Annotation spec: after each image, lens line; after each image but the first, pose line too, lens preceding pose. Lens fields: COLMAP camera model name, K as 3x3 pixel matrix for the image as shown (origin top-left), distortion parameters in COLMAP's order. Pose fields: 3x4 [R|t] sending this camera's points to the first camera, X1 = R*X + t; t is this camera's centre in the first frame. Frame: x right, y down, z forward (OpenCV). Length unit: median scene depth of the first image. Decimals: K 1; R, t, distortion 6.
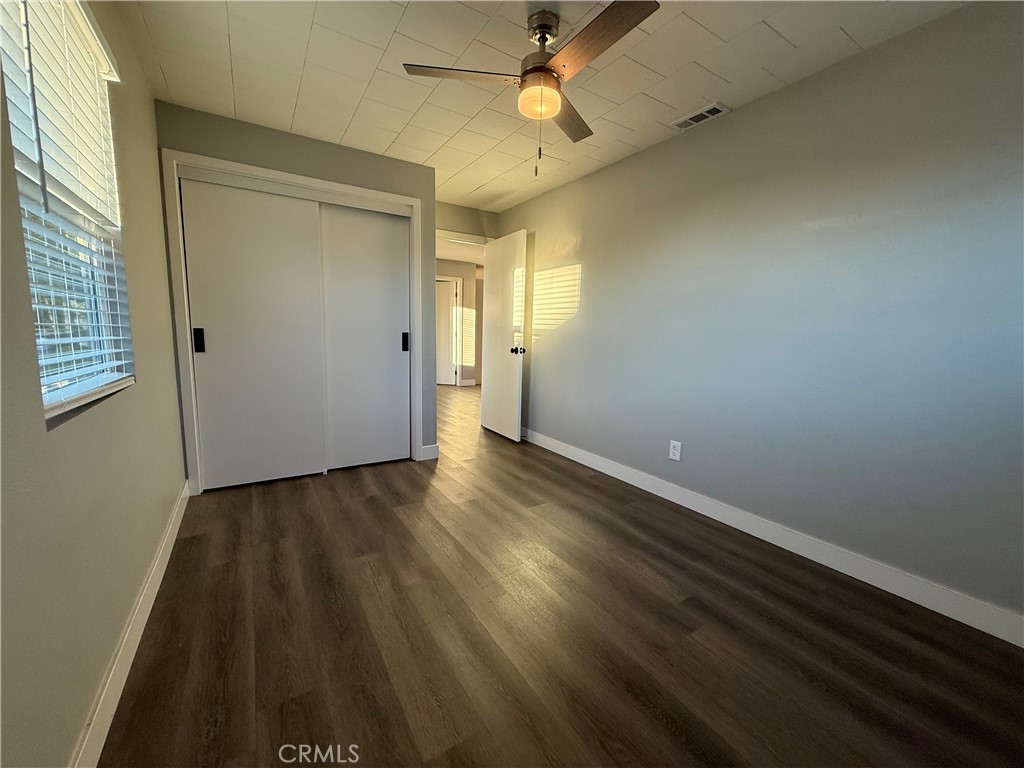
lens RADIAL K [[409.5, 0, 512.0], [0, 409.5, 384.0], [0, 0, 1]] dist [0.000551, -0.000087]
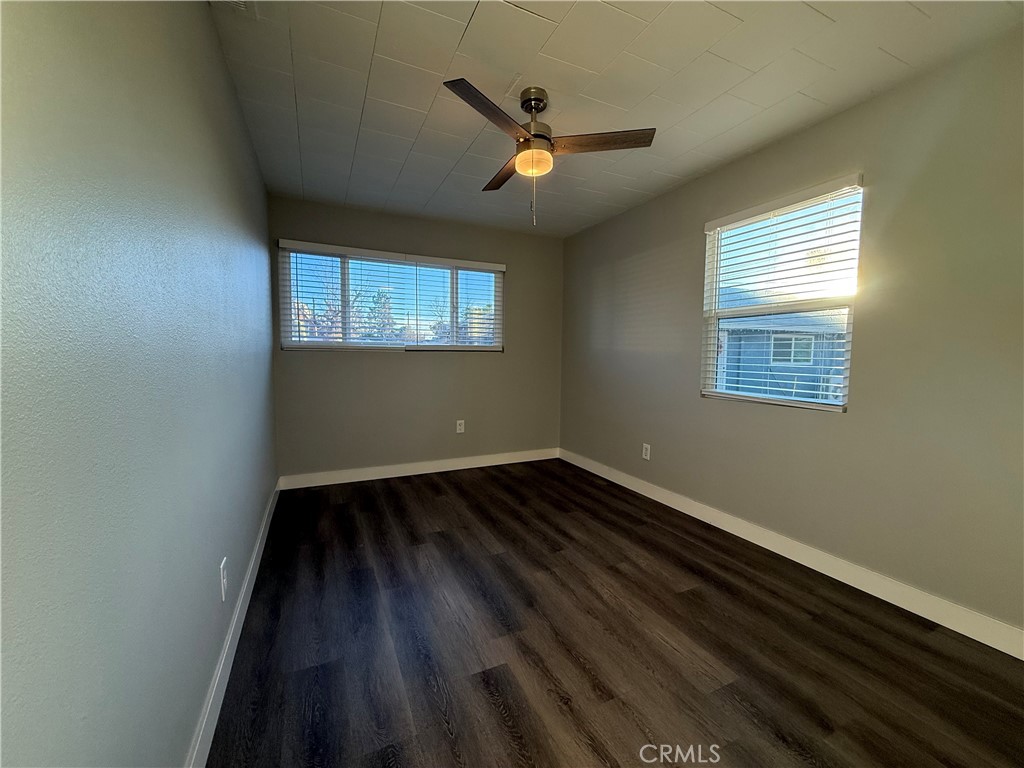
lens RADIAL K [[409.5, 0, 511.4], [0, 409.5, 383.7], [0, 0, 1]] dist [0.000551, -0.000087]
pose [[-0.992093, -0.043313, 0.117794, -0.029087], [-0.018705, 0.979107, 0.202482, -0.273831], [-0.124103, 0.198678, -0.972176, 1.954584]]
